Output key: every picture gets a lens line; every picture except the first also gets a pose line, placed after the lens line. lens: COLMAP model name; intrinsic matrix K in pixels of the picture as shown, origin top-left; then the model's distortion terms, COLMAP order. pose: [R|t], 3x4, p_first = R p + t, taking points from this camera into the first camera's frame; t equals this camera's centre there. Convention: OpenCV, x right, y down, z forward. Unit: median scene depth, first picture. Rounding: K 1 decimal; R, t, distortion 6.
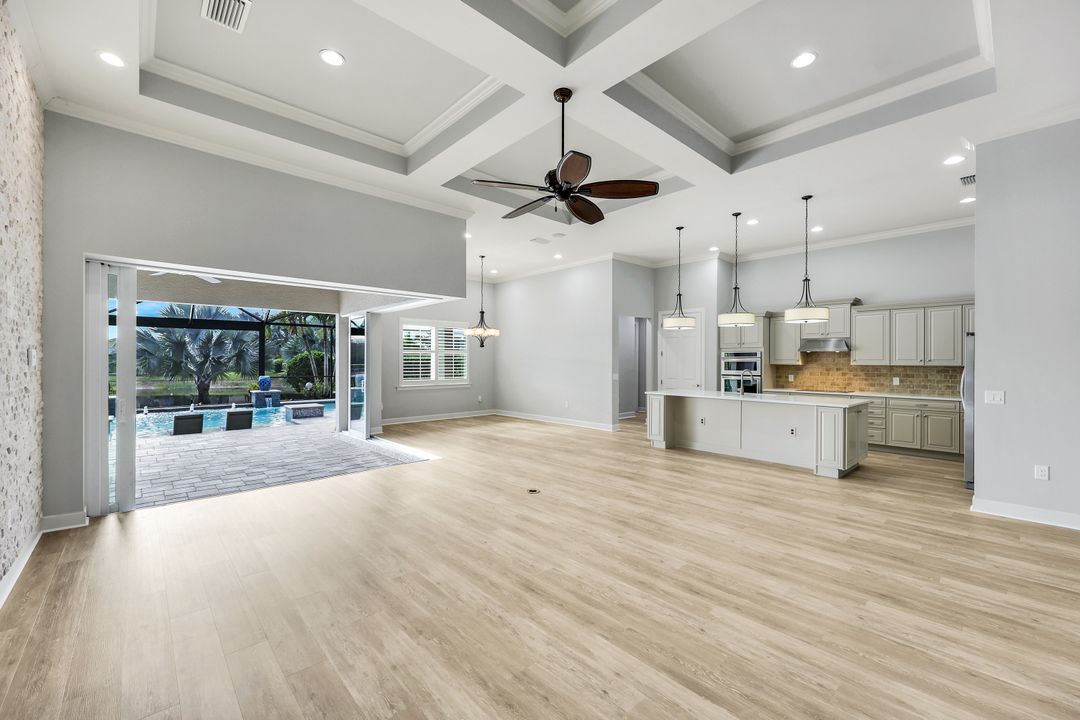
lens RADIAL K [[440.2, 0, 541.6], [0, 440.2, 366.1], [0, 0, 1]] dist [-0.001088, -0.000020]
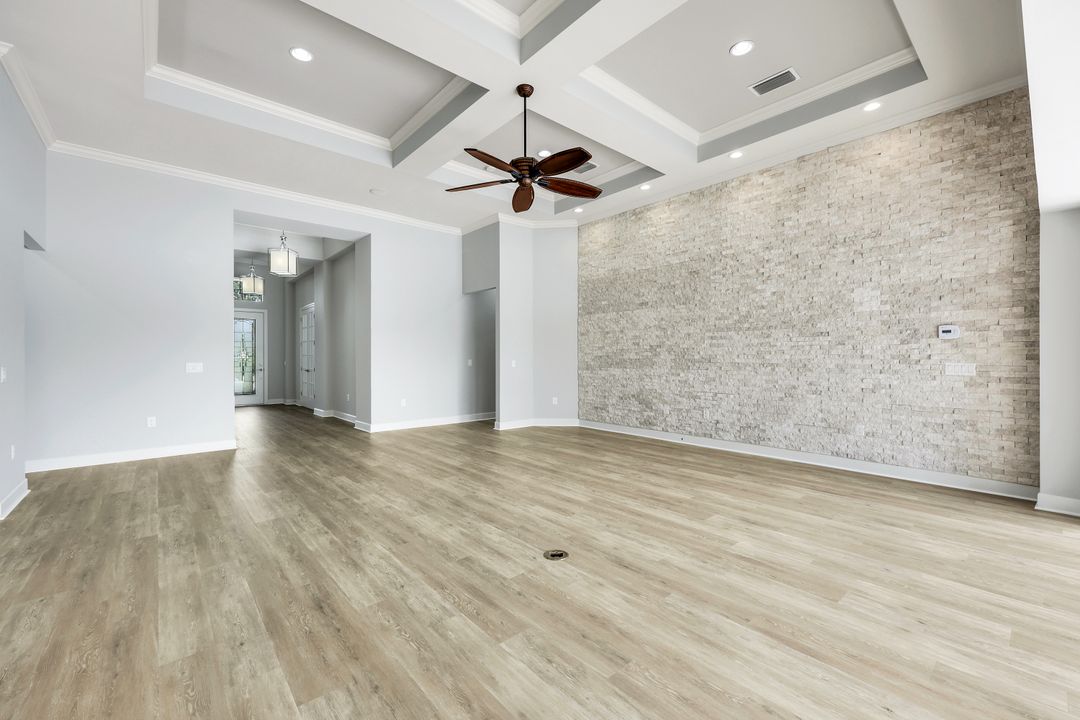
lens RADIAL K [[440.2, 0, 538.6], [0, 440.2, 356.3], [0, 0, 1]] dist [-0.001088, -0.000020]
pose [[-0.999433, 0.001384, 0.033651, -0.015205], [0.001785, 0.999928, 0.011877, 0.021754], [-0.033632, 0.011930, -0.999363, 1.461808]]
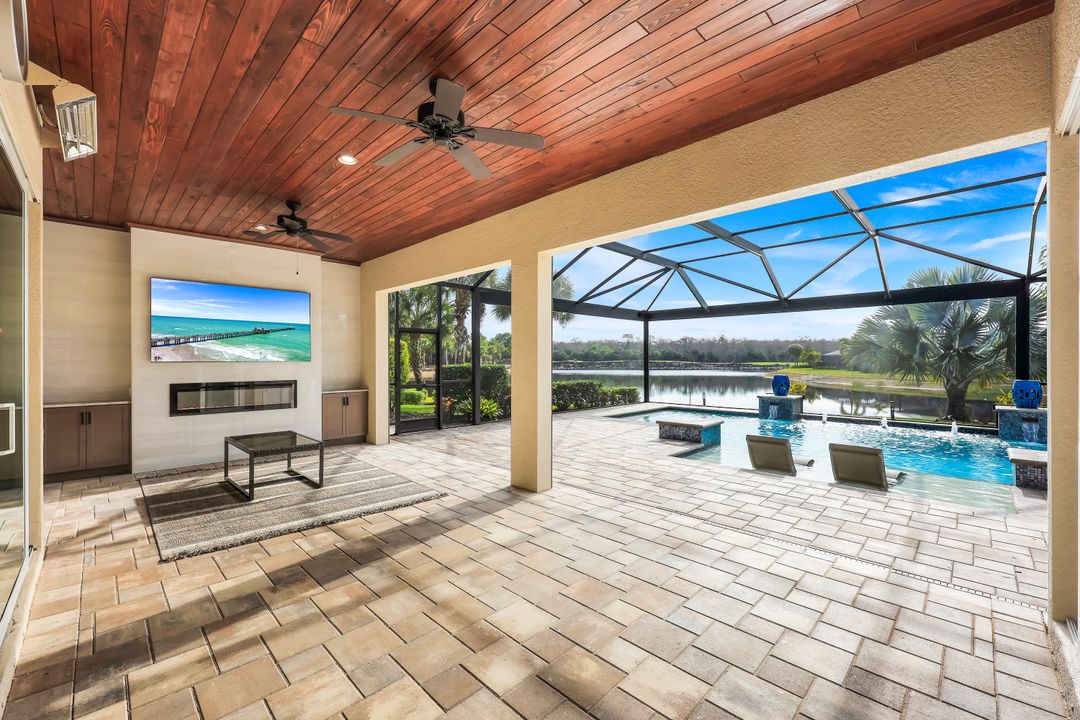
lens RADIAL K [[443.3, 0, 539.4], [0, 443.3, 355.7], [0, 0, 1]] dist [0.000675, -0.000781]
pose [[0.050141, -0.013298, -0.998654, -0.423719], [-0.010811, 0.999846, -0.013857, 0.024252], [0.998684, 0.011492, 0.049989, 1.274046]]
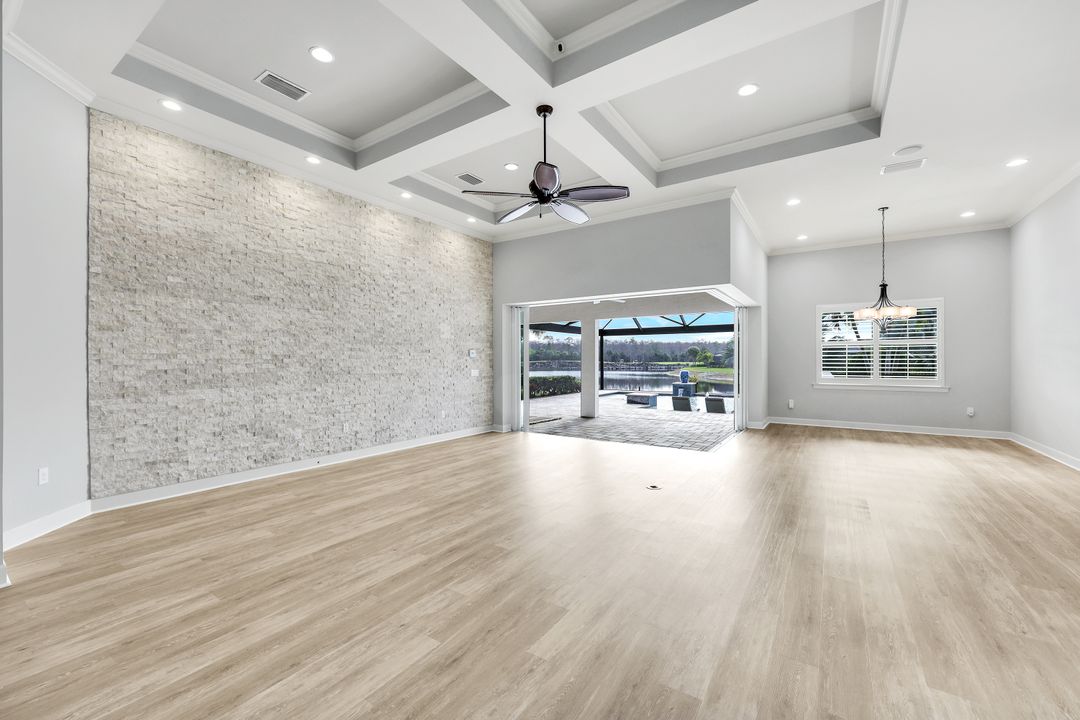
lens RADIAL K [[440.2, 0, 533.4], [0, 440.2, 360.6], [0, 0, 1]] dist [-0.001088, -0.000020]
pose [[0.222044, -0.002393, -0.975034, 0.791030], [-0.008543, 0.999954, -0.004399, 0.018097], [0.974999, 0.009307, 0.222014, 0.504097]]
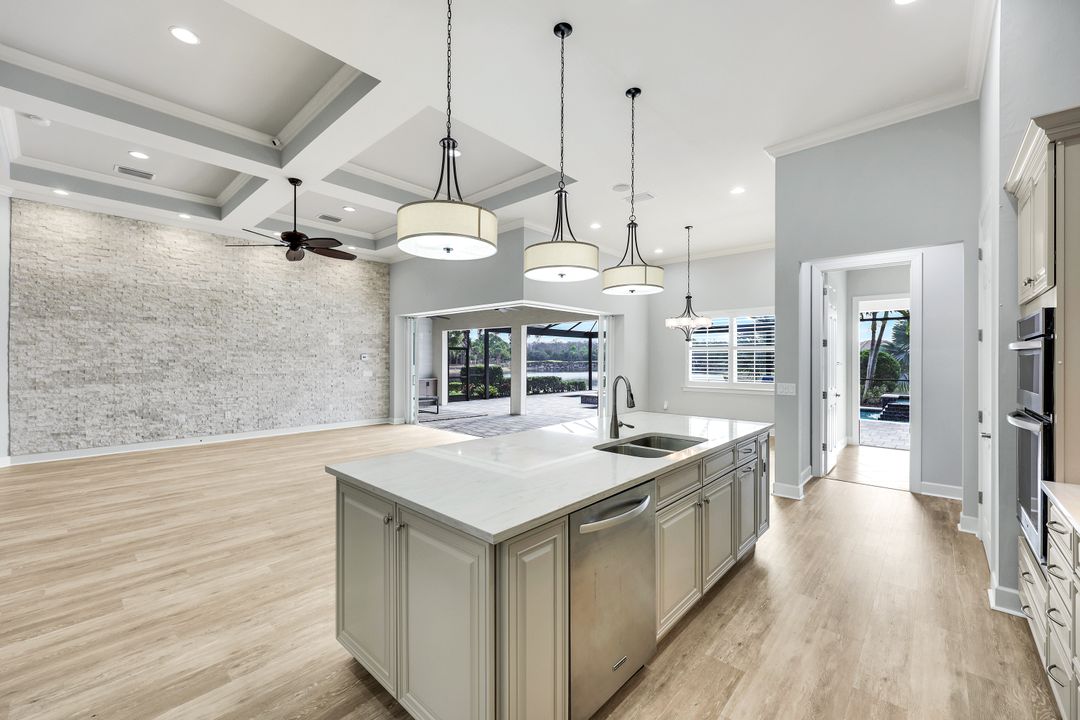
lens RADIAL K [[440.2, 0, 534.8], [0, 440.2, 359.0], [0, 0, 1]] dist [-0.001088, -0.000020]
pose [[0.081672, -0.003520, -0.996653, 1.133510], [-0.013992, 0.999891, -0.004678, -0.006337], [0.996561, 0.014327, 0.081614, 1.187954]]
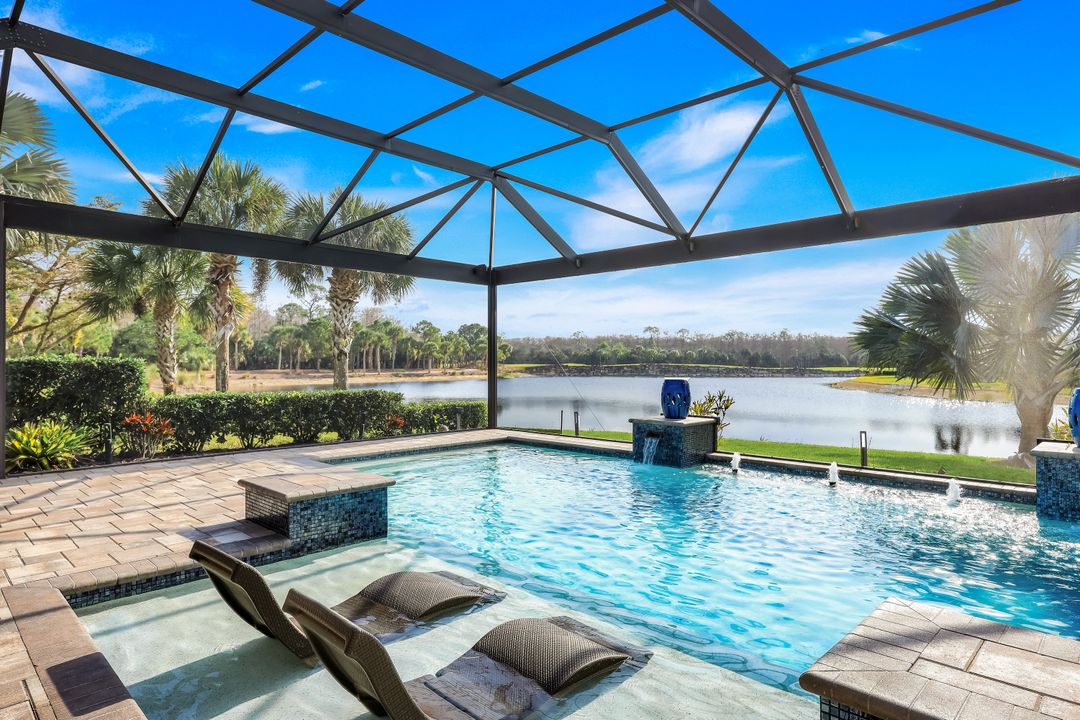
lens RADIAL K [[612.9, 0, 545.9], [0, 612.9, 358.2], [0, 0, 1]] dist [-0.001149, -0.000605]
pose [[0.060375, -0.012089, -0.998103, -0.996074], [-0.013862, 0.999820, -0.012949, 0.048130], [0.998079, 0.014618, 0.060197, 2.174309]]
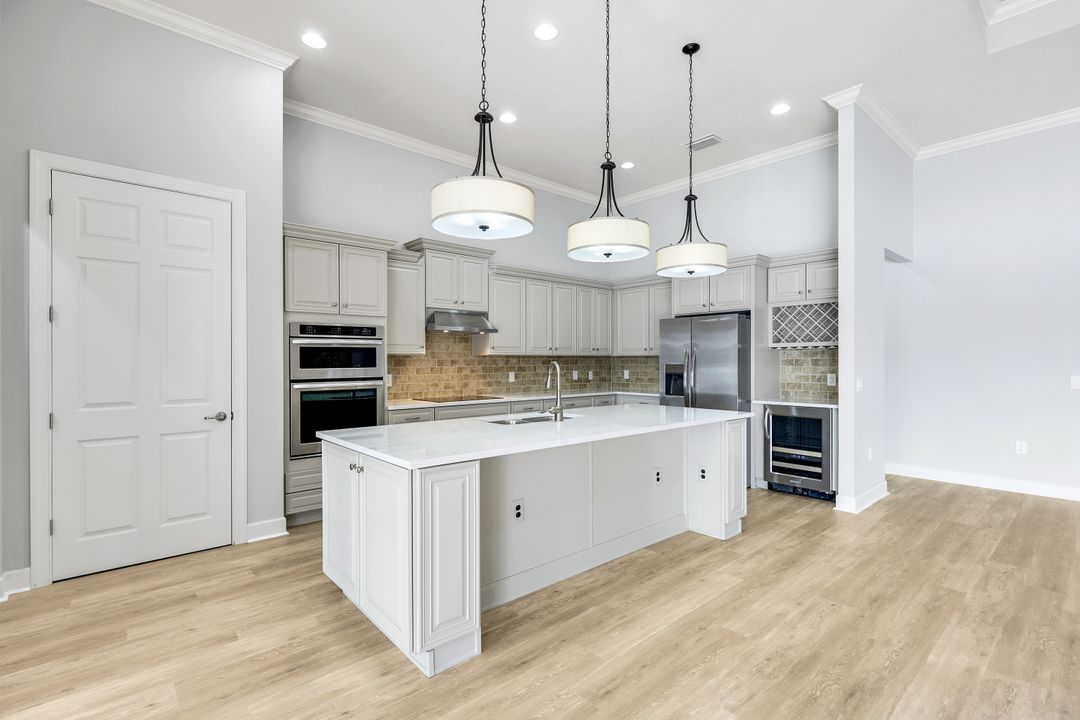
lens RADIAL K [[497.8, 0, 537.8], [0, 497.8, 357.7], [0, 0, 1]] dist [-0.000444, -0.000255]
pose [[0.033497, 0.001206, 0.999438, -0.039577], [0.013804, 0.999903, -0.001669, 0.005906], [-0.999343, 0.013853, 0.033477, 1.334446]]
